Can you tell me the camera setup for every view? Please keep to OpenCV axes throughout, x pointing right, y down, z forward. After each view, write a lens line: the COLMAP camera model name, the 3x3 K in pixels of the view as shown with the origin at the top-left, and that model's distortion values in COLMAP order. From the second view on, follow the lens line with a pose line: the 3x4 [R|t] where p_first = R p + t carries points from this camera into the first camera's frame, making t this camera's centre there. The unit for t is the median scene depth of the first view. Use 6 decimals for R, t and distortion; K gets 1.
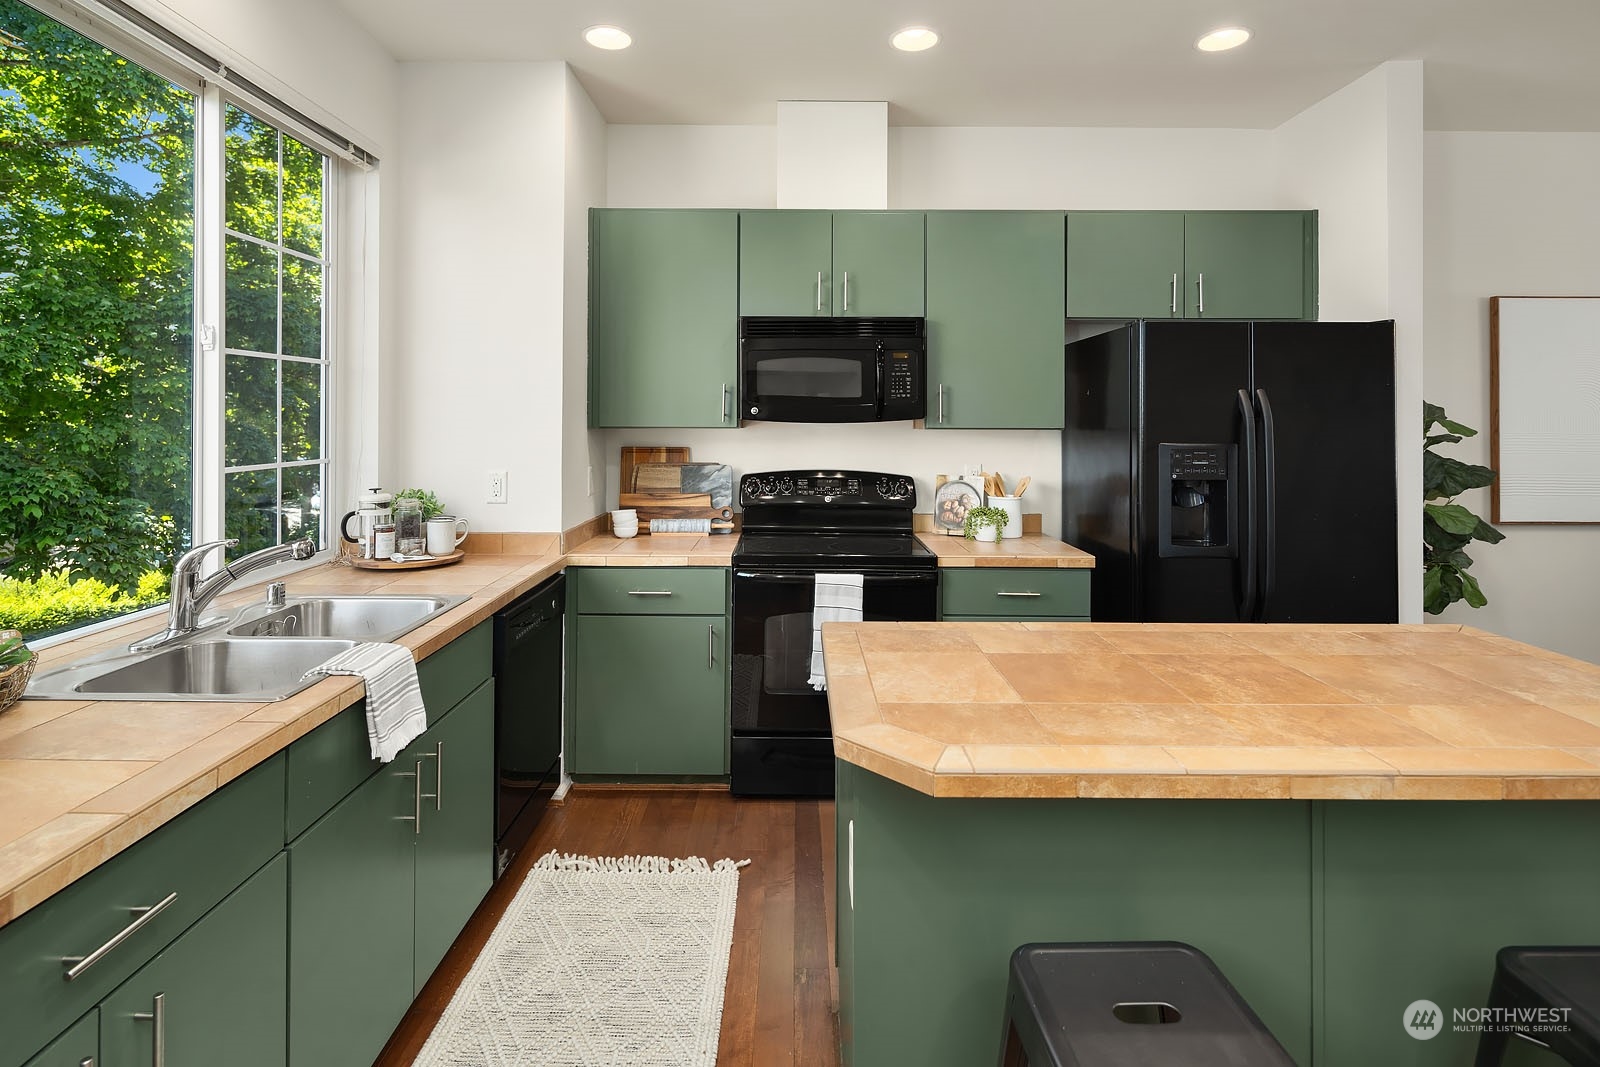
lens RADIAL K [[783.2, 0, 796.7], [0, 783.2, 412.4], [0, 0, 1]] dist [0.001941, -0.000363]
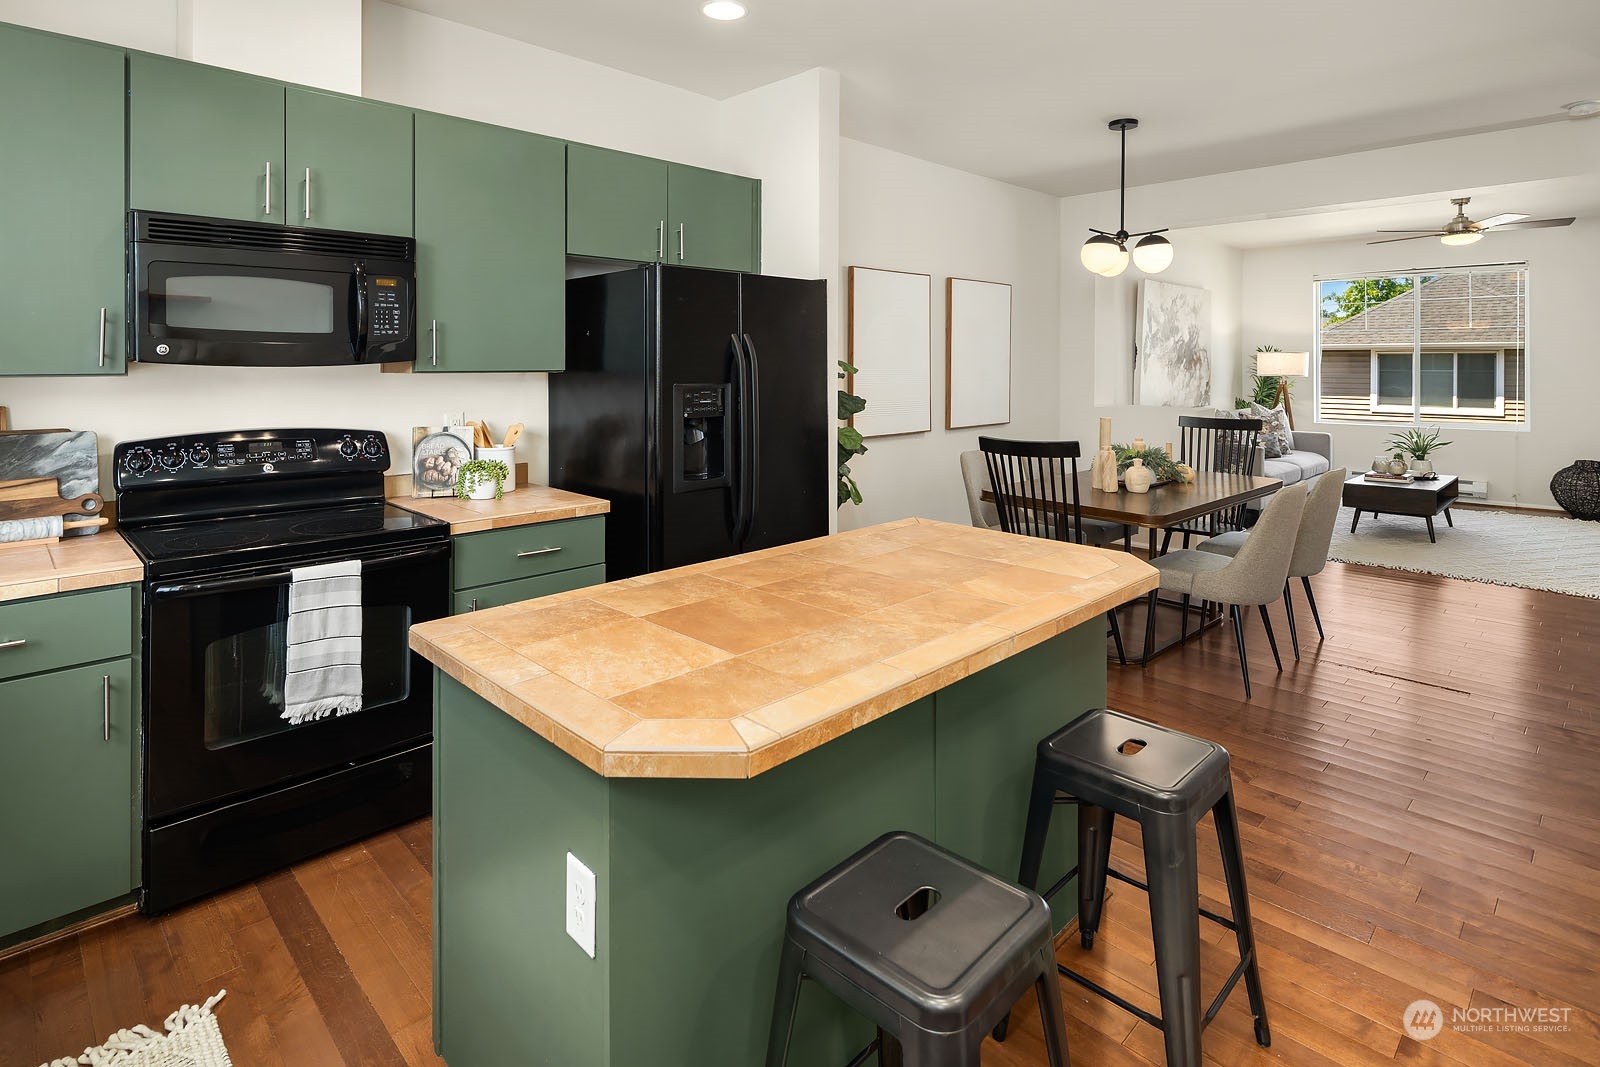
lens RADIAL K [[822.6, 0, 787.1], [0, 822.6, 362.9], [0, 0, 1]] dist [-0.001111, -0.001759]
pose [[0.717902, -0.004285, 0.696131, -0.158301], [-0.005218, 0.999920, 0.011536, -0.001482], [-0.696125, -0.011914, 0.717822, 0.098876]]
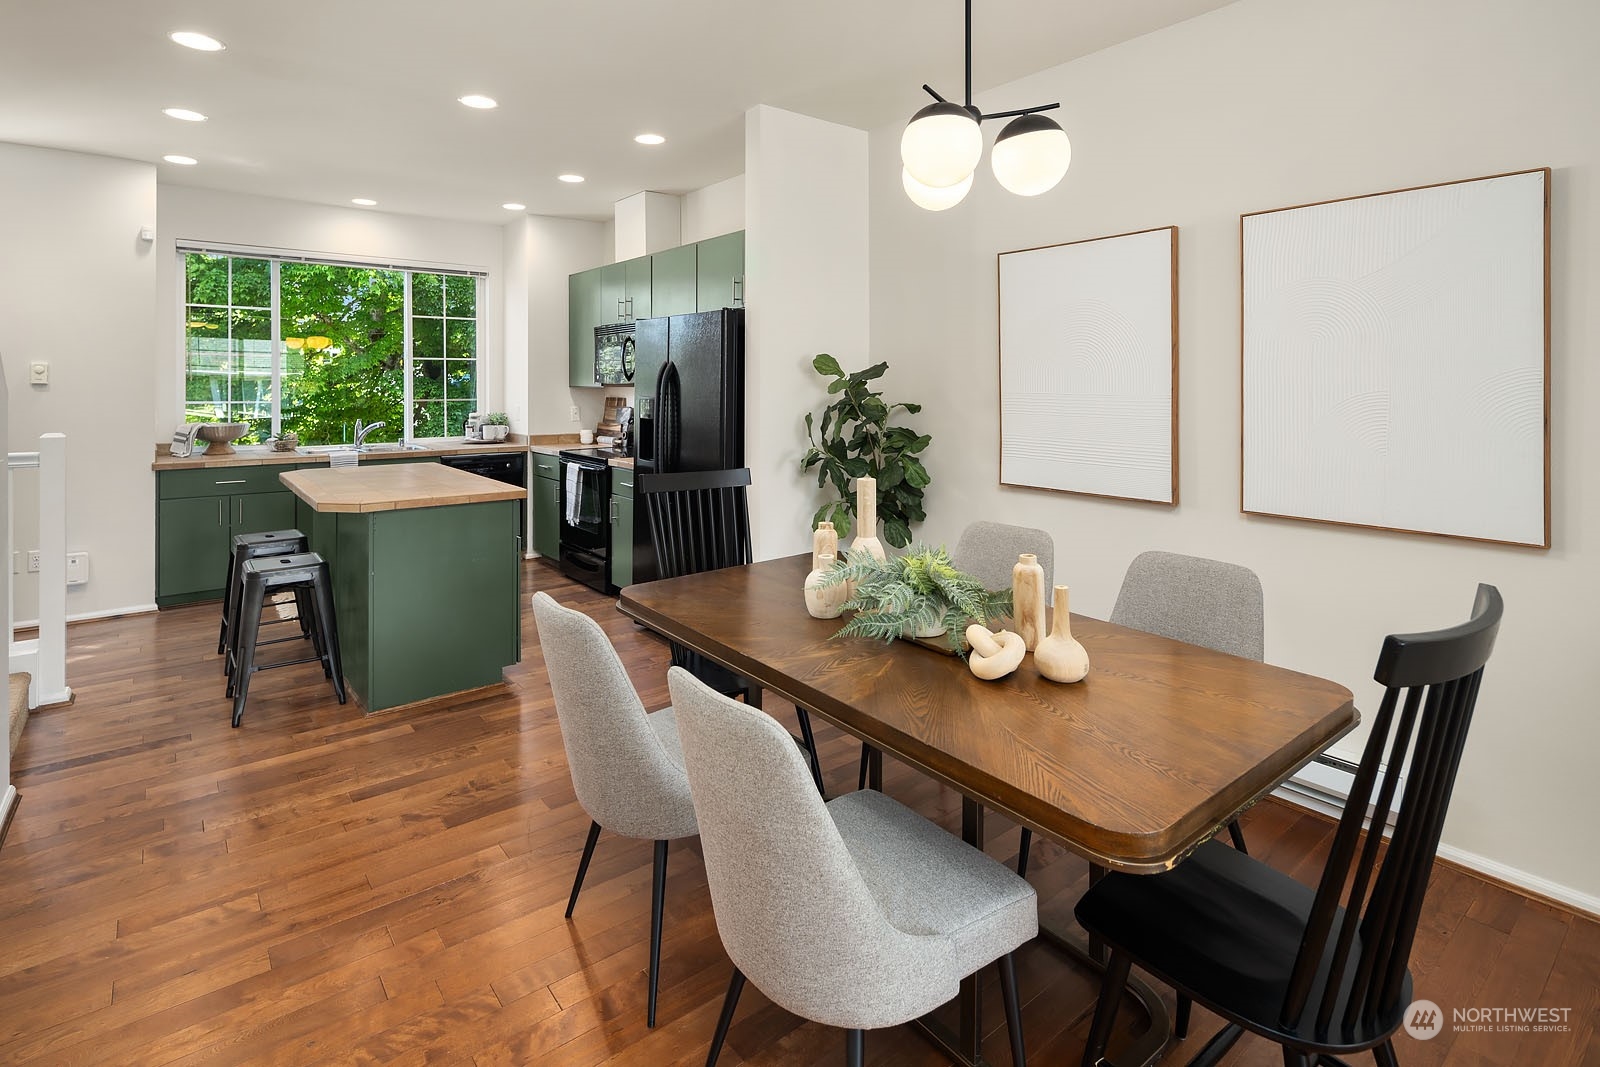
lens RADIAL K [[816.8, 0, 803.1], [0, 816.8, 384.9], [0, 0, 1]] dist [0.000503, 0.000207]
pose [[0.618230, -0.002215, -0.785994, 1.707865], [0.010804, 0.999926, 0.005680, 0.009571], [0.785923, -0.012003, 0.618207, 0.189147]]
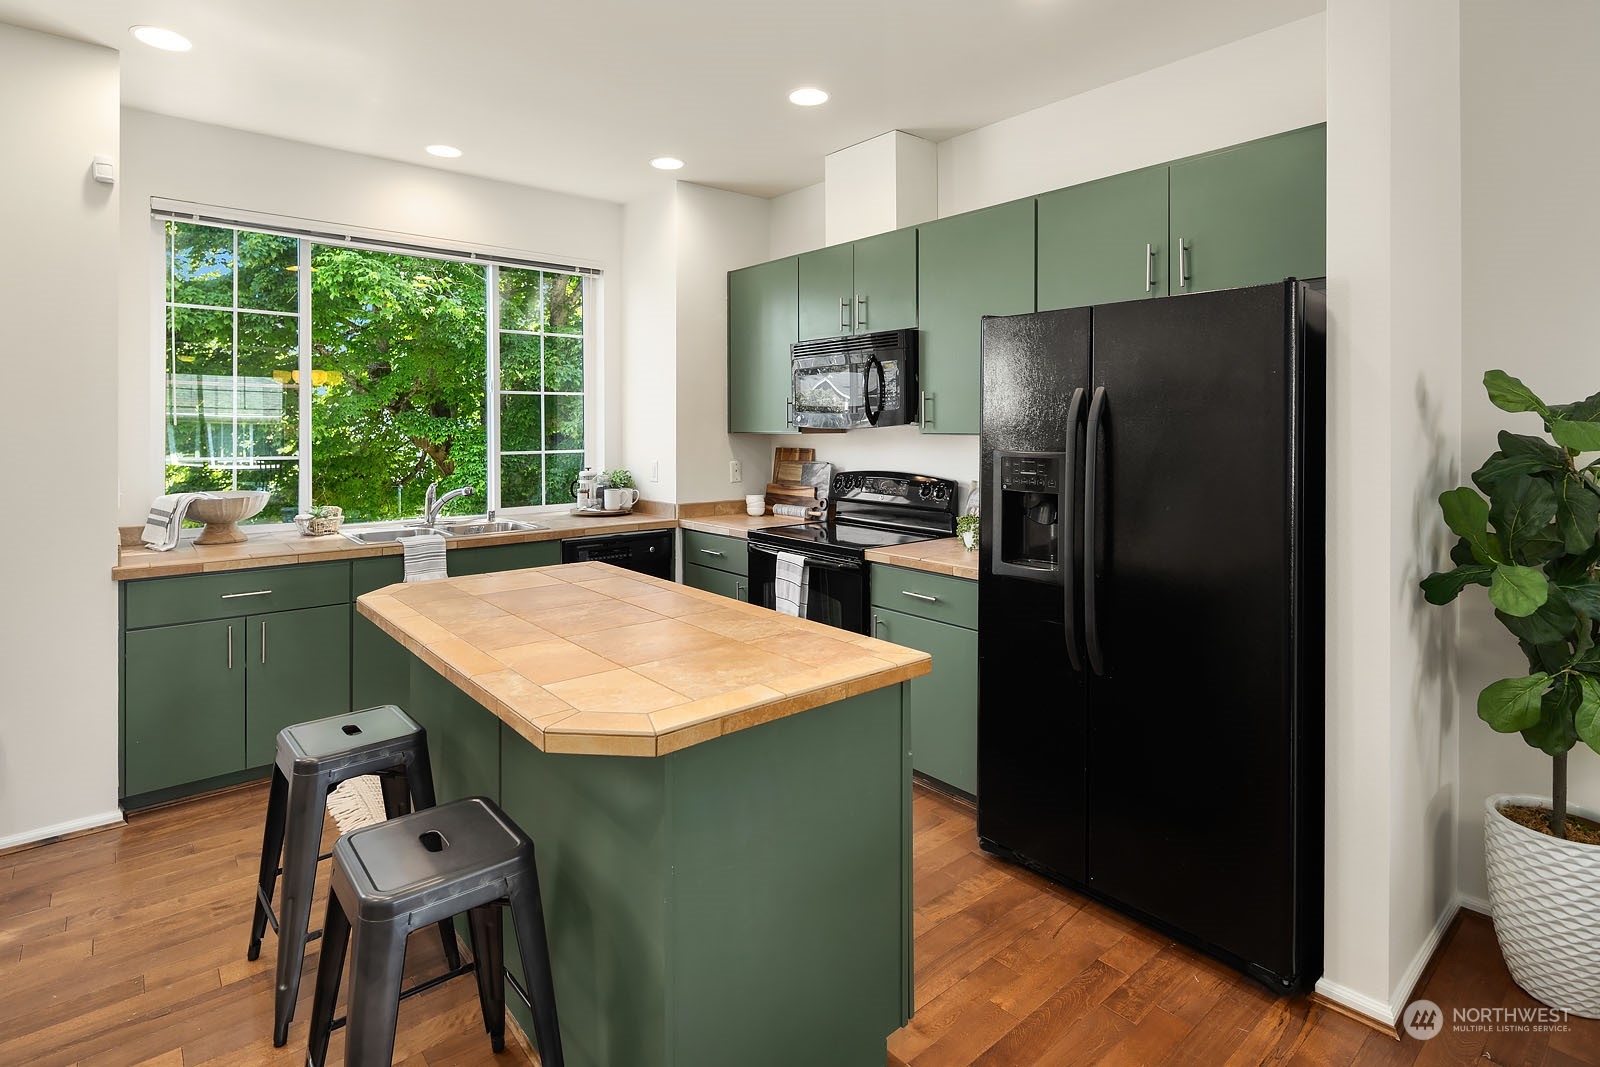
lens RADIAL K [[805.6, 0, 796.5], [0, 805.6, 427.0], [0, 0, 1]] dist [-0.004566, -0.000836]
pose [[0.646041, -0.003821, -0.763293, 0.880440], [0.011911, 0.999916, 0.005076, 0.004066], [0.763209, -0.012370, 0.646033, 0.181067]]
